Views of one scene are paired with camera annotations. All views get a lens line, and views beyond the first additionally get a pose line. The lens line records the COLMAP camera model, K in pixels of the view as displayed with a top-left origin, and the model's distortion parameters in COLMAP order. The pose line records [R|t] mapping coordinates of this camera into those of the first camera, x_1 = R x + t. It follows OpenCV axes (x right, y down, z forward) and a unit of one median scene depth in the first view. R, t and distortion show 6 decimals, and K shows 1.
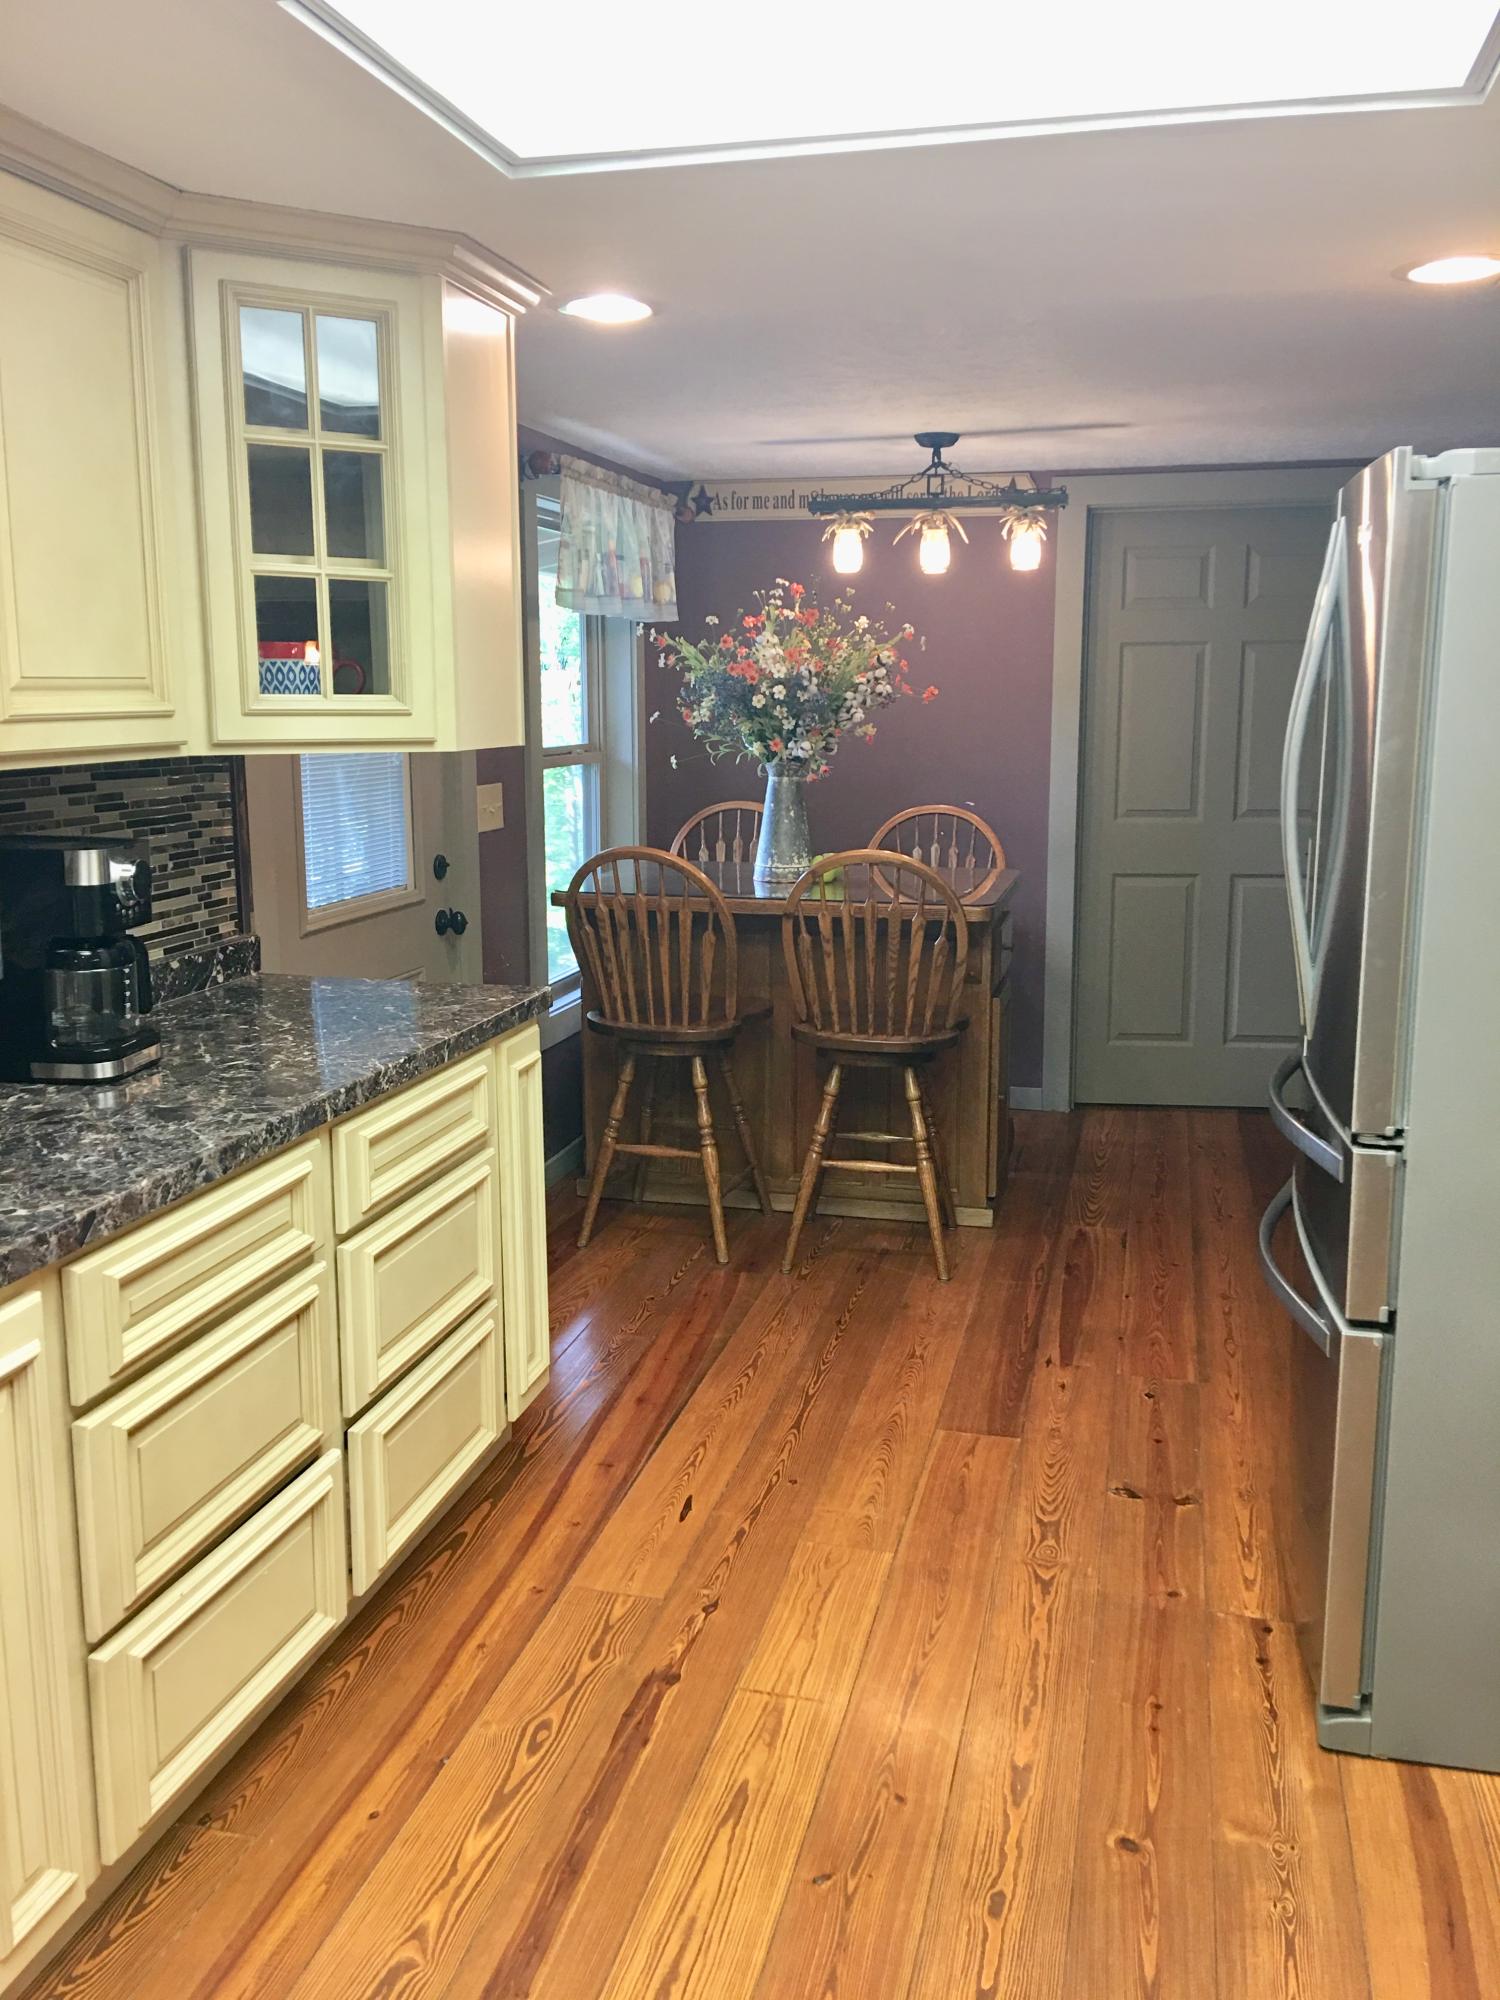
lens RADIAL K [[1672.1, 0, 752.1], [0, 1672.1, 969.7], [0, 0, 1]] dist [0.082100, -0.123939]
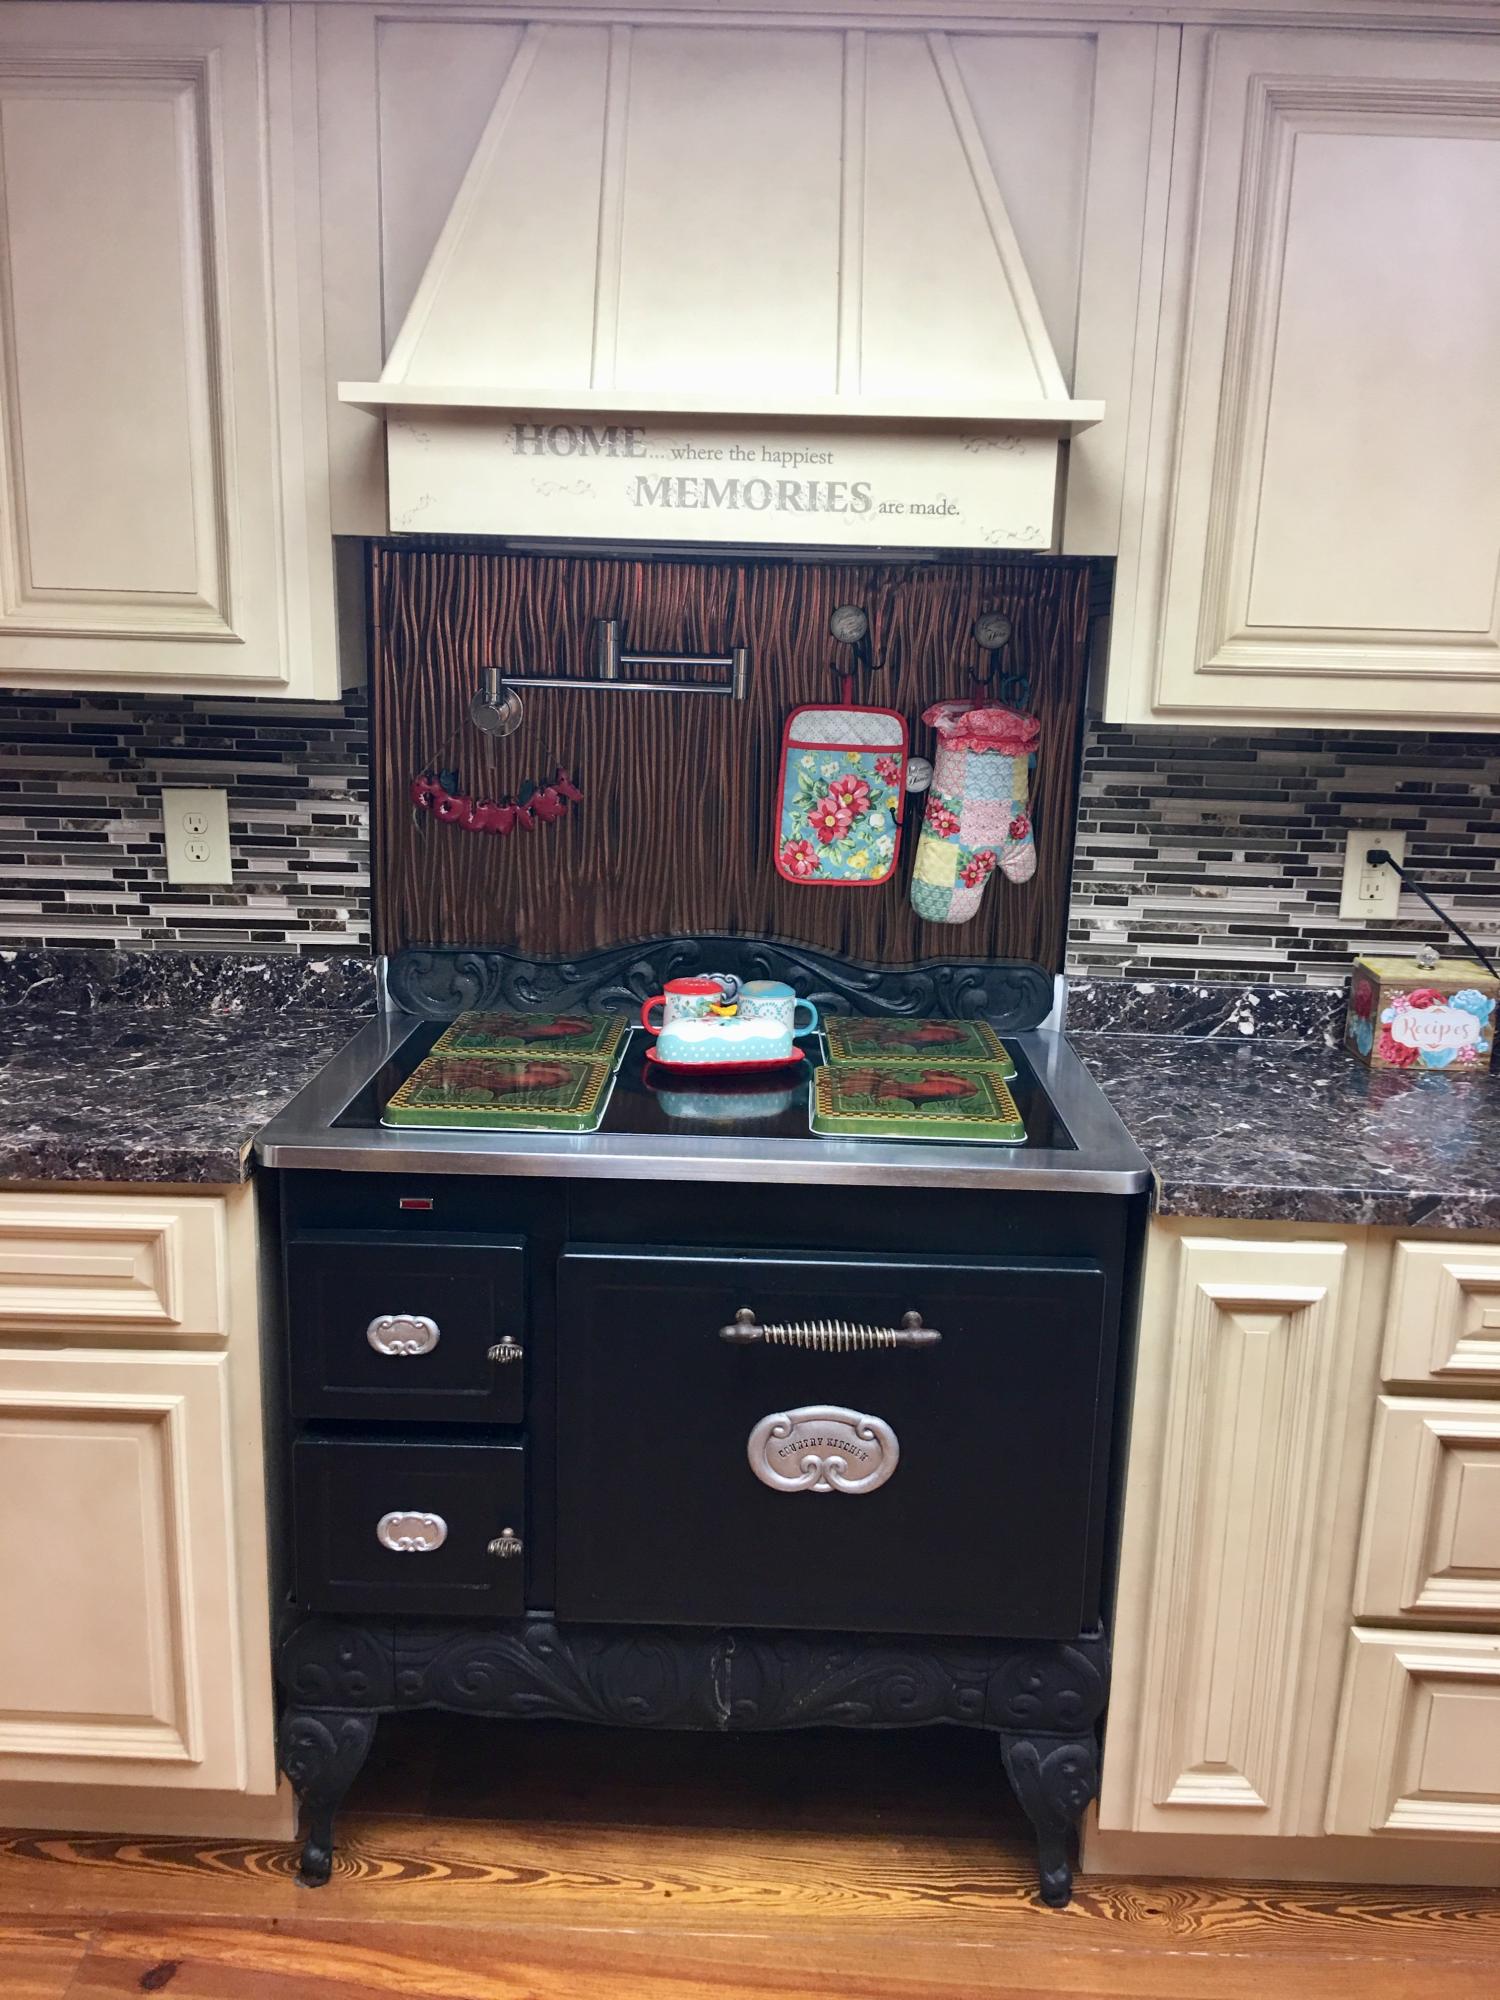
lens RADIAL K [[1672.1, 0, 752.1], [0, 1672.1, 969.7], [0, 0, 1]] dist [0.082100, -0.123939]
pose [[0.219048, 0.222123, -0.950095, 0.397249], [-0.193163, 0.964342, 0.180920, -0.076887], [0.956403, 0.143893, 0.254143, 0.374040]]
